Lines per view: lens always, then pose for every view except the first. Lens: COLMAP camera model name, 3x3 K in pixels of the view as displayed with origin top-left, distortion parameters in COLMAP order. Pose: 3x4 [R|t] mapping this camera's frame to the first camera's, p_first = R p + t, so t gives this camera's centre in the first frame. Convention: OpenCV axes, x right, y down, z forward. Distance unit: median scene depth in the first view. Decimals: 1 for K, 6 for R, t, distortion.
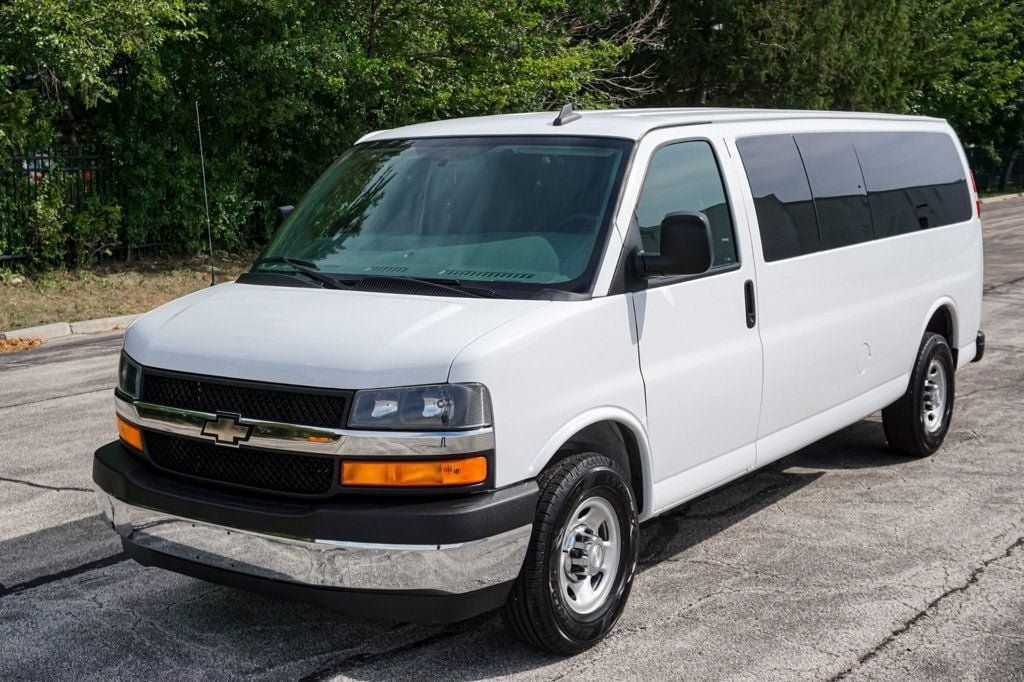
lens RADIAL K [[1354.7, 0, 512.0], [0, 1354.7, 341.0], [0, 0, 1]] dist [0.014232, 0.034557]
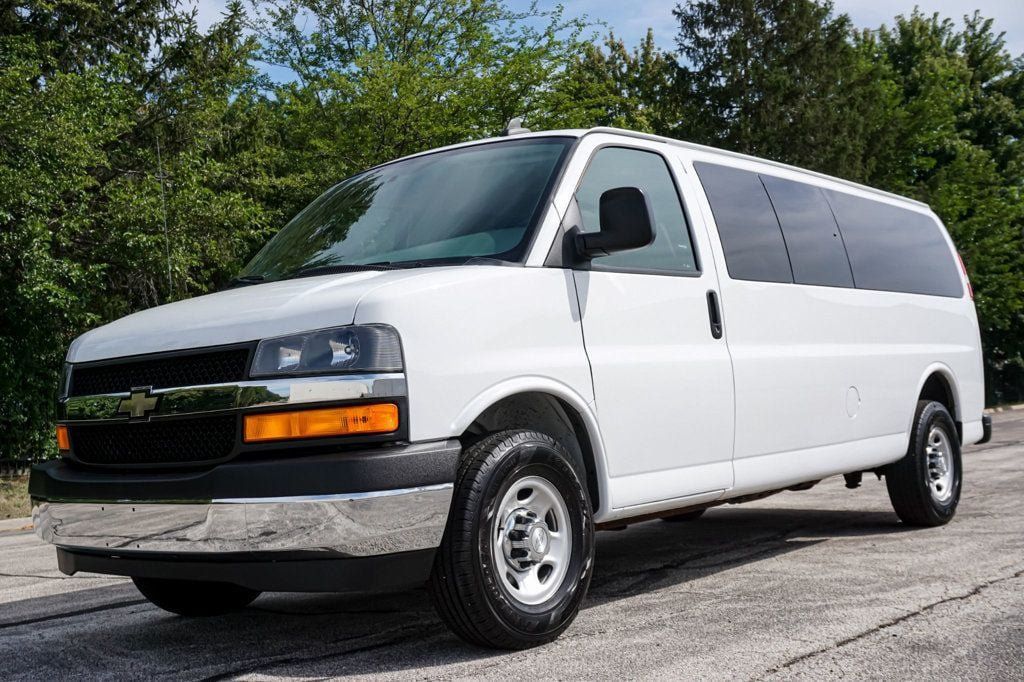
lens RADIAL K [[1196.5, 0, 512.0], [0, 1196.5, 341.0], [0, 0, 1]] dist [0.009816, 0.014305]
pose [[0.996964, -0.042893, -0.064991, 0.097767], [0.029837, 0.981337, -0.189965, 0.172181], [0.071926, 0.187449, 0.979637, 0.170904]]
